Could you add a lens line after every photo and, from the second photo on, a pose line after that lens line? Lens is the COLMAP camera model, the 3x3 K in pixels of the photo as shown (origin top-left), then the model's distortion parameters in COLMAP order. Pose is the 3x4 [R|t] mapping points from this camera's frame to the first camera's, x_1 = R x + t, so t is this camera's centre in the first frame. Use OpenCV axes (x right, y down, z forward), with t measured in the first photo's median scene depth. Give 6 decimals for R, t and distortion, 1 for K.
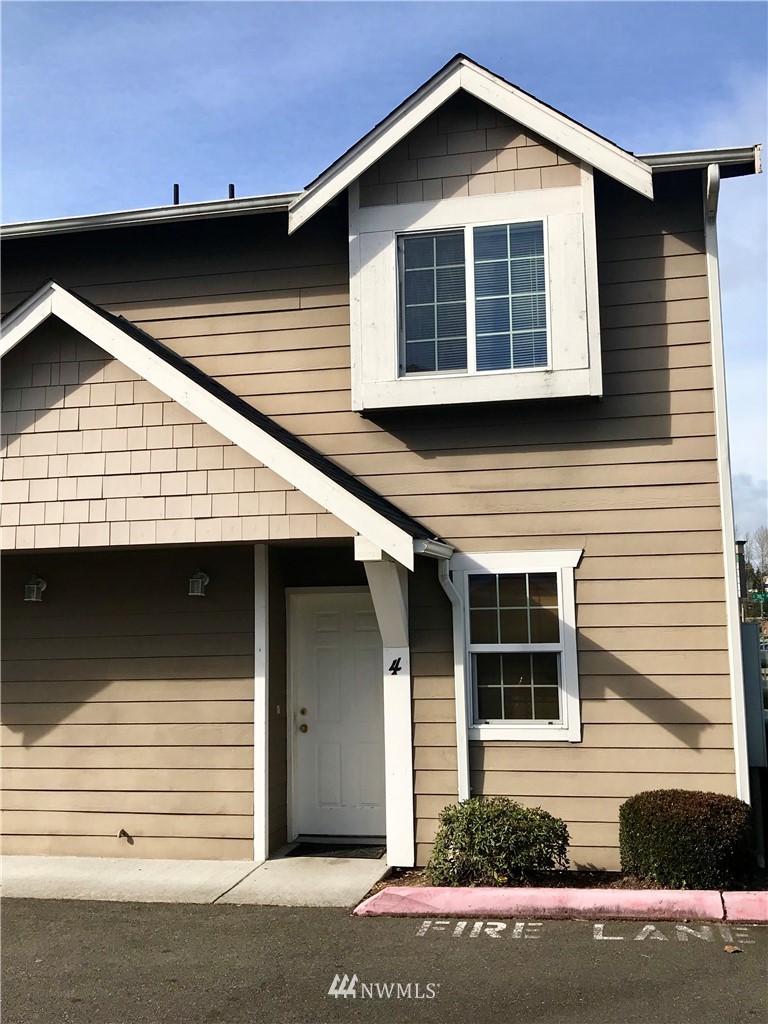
lens RADIAL K [[1063.4, 0, 385.0], [0, 1063.4, 514.3], [0, 0, 1]] dist [0.033278, 0.000000]
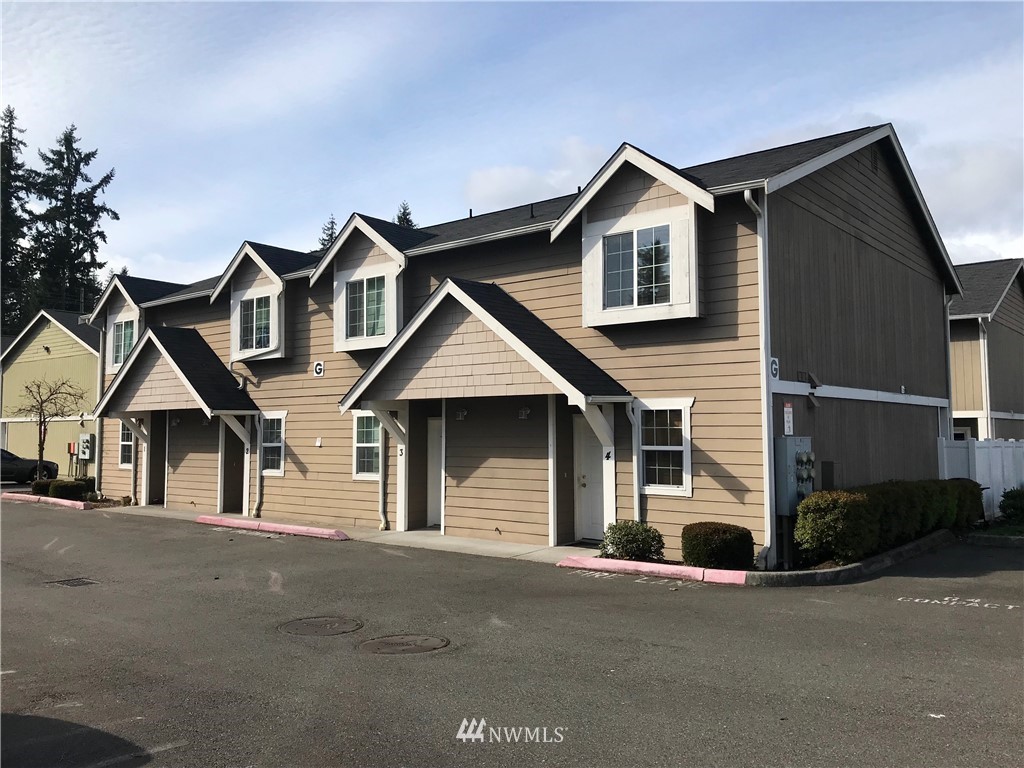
lens RADIAL K [[837.8, 0, 511.3], [0, 837.8, 381.1], [0, 0, 1]] dist [0.002383, 0.001181]
pose [[0.881900, -0.011834, -0.471289, 0.598800], [0.042508, 0.997609, 0.054493, -0.090469], [0.469517, -0.068091, 0.880294, -0.461232]]
